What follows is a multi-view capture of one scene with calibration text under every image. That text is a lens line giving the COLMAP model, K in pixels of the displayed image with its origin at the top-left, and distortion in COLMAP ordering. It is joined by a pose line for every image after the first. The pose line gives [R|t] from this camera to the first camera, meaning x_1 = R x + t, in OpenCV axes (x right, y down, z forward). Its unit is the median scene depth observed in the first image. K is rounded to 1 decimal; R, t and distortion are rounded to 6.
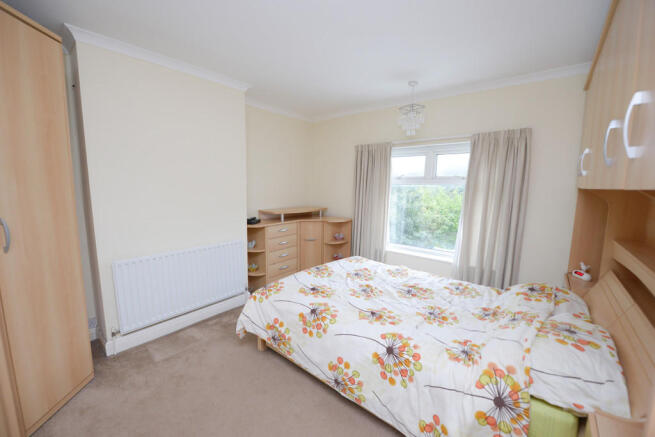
lens RADIAL K [[264.0, 0, 325.4], [0, 264.0, 221.8], [0, 0, 1]] dist [-0.000932, -0.000082]
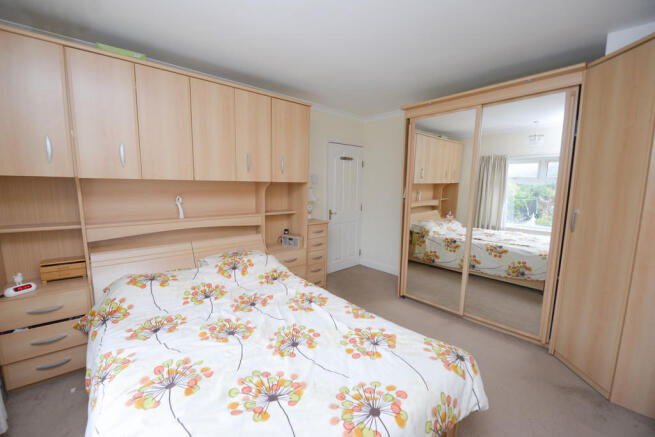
lens RADIAL K [[264.0, 0, 325.4], [0, 264.0, 221.8], [0, 0, 1]] dist [-0.000932, -0.000082]
pose [[-0.988832, -0.027125, 0.146547, -0.012196], [0.014857, 0.960459, 0.278024, -0.201017], [-0.148293, 0.277096, -0.949330, 1.596184]]
